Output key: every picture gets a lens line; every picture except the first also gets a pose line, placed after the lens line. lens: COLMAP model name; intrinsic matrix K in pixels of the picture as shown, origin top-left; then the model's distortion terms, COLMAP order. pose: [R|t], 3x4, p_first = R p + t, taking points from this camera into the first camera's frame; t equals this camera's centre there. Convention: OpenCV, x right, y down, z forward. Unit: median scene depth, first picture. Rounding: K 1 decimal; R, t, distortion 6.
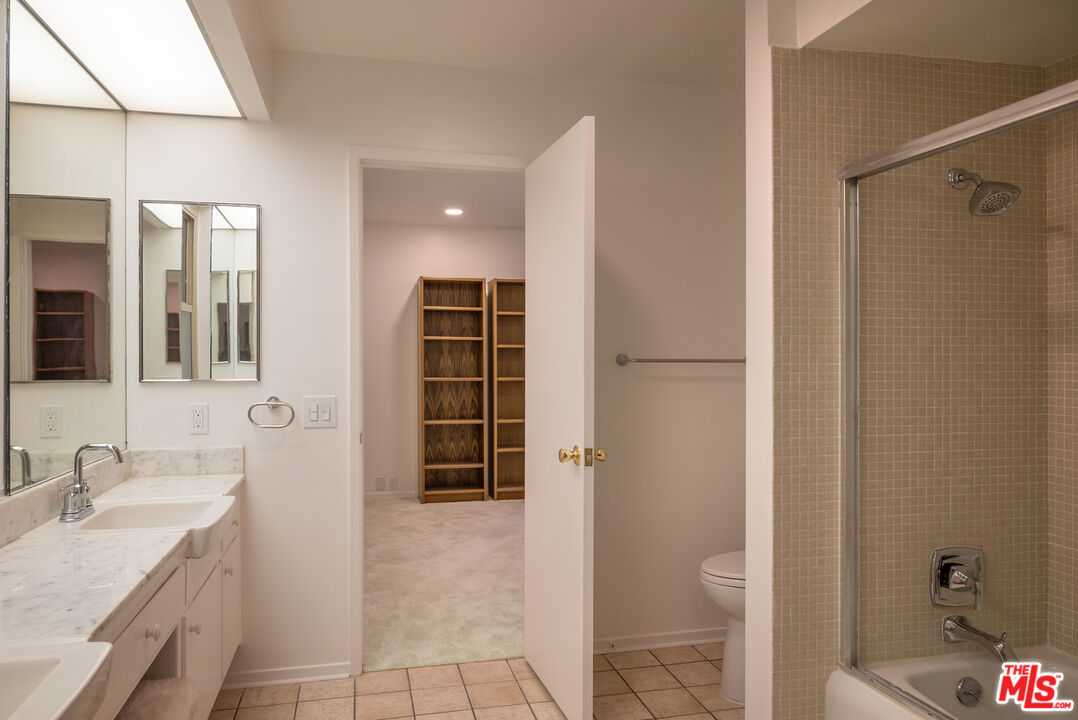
lens RADIAL K [[737.5, 0, 539.0], [0, 737.5, 360.0], [0, 0, 1]] dist [-0.006385, 0.001627]
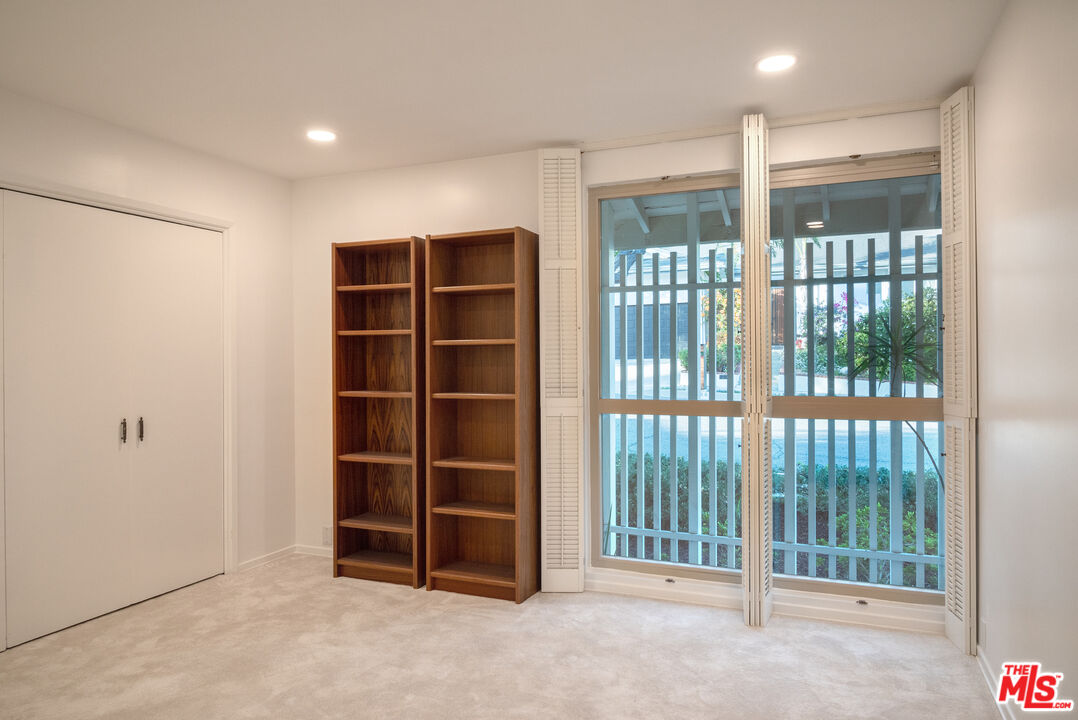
lens RADIAL K [[737.5, 0, 539.0], [0, 737.5, 360.0], [0, 0, 1]] dist [-0.006385, 0.001627]
pose [[0.804548, -0.004655, -0.593869, 0.388451], [0.004833, 0.999987, -0.001291, -0.003108], [0.593868, -0.001831, 0.804561, 0.552000]]
